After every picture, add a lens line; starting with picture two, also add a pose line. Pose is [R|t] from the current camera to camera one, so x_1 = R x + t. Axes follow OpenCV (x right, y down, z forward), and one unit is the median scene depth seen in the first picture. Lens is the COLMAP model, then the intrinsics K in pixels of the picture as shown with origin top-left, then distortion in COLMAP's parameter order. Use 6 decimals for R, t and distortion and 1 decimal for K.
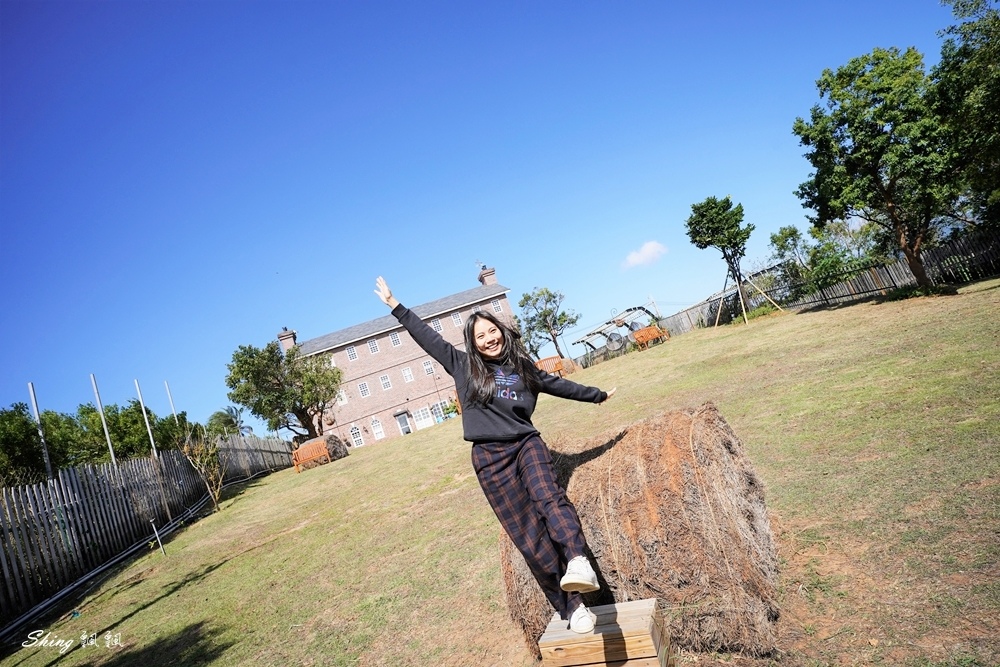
lens RADIAL K [[546.0, 0, 500.0], [0, 546.0, 333.5], [0, 0, 1]] dist [-0.000631, 0.000047]
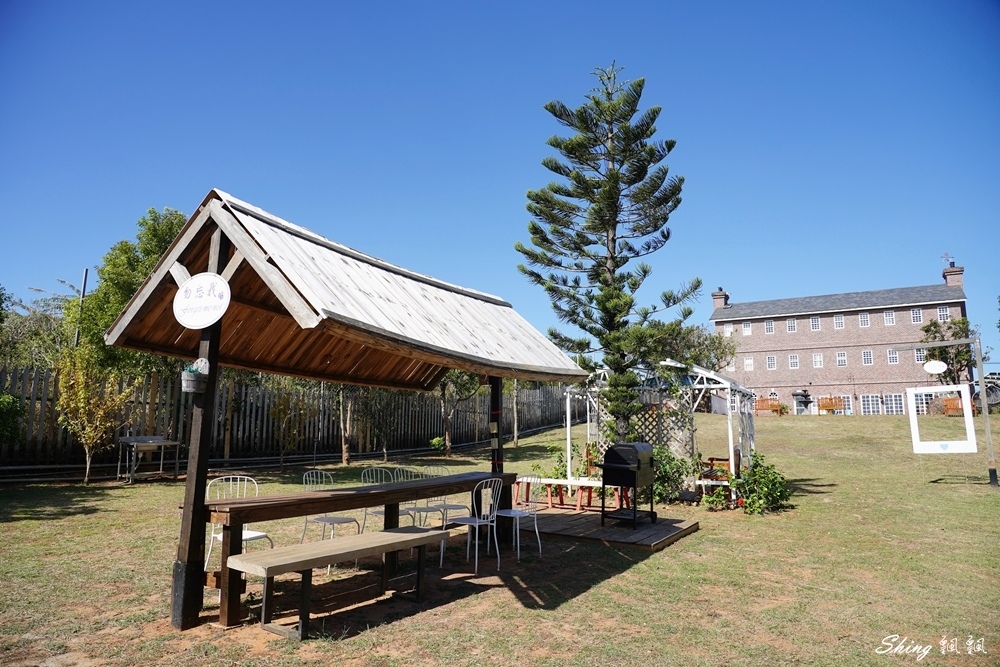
lens RADIAL K [[710.1, 0, 500.0], [0, 710.1, 333.5], [0, 0, 1]] dist [0.003456, 0.000786]
pose [[0.716595, 0.252832, -0.650052, 0.259865], [-0.172010, 0.967263, 0.186590, -0.120518], [0.675946, -0.021894, 0.736625, -0.385737]]
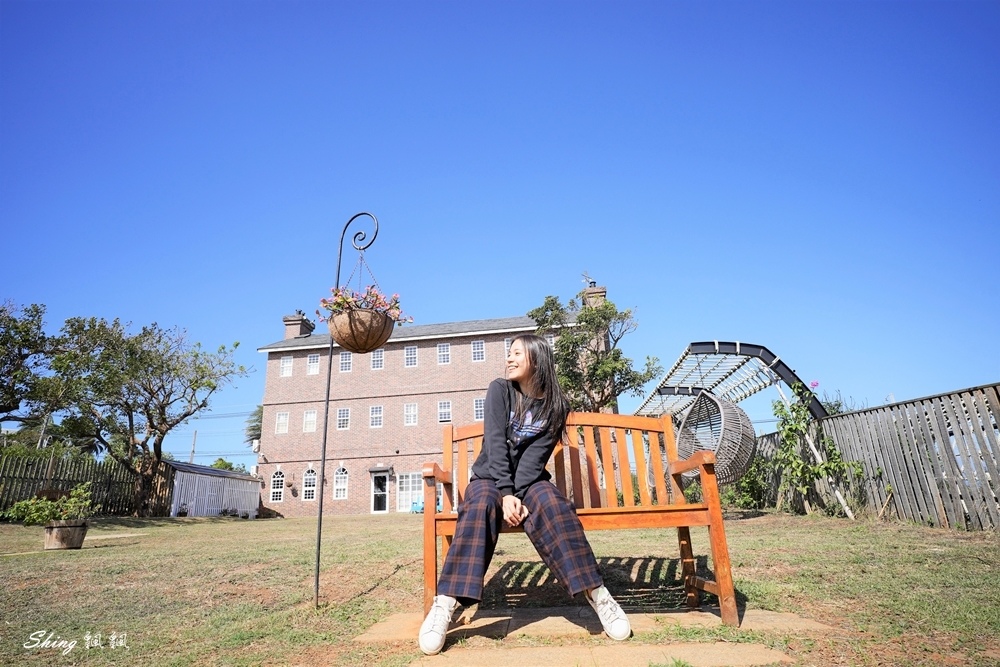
lens RADIAL K [[546.0, 0, 500.0], [0, 546.0, 333.5], [0, 0, 1]] dist [-0.000631, 0.000047]
pose [[0.905657, 0.204822, -0.371260, 0.145554], [-0.240601, 0.969219, -0.052213, -0.007805], [0.349138, 0.136612, 0.927060, 0.436117]]
